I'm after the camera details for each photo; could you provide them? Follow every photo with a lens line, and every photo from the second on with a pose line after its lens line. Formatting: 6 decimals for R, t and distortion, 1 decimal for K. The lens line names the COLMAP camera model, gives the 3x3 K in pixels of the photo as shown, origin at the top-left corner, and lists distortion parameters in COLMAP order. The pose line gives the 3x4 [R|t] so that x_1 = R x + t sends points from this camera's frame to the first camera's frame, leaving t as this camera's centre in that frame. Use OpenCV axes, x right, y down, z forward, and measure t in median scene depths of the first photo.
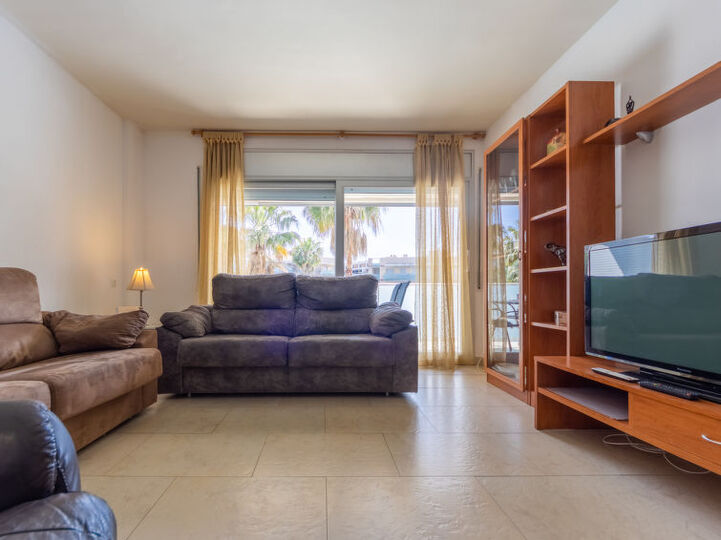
lens RADIAL K [[299.7, 0, 303.4], [0, 299.7, 296.6], [0, 0, 1]] dist [-0.011045, -0.000863]
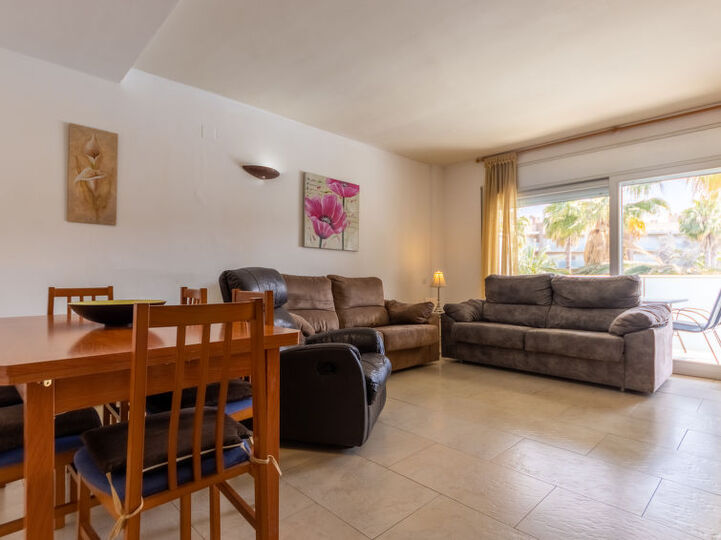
lens RADIAL K [[394.2, 0, 359.6], [0, 394.2, 275.1], [0, 0, 1]] dist [-0.003781, -0.000553]
pose [[0.683783, -0.004552, -0.729671, 0.680804], [-0.003212, 0.999952, -0.009249, -0.070727], [0.729678, 0.008668, 0.683736, -0.669723]]
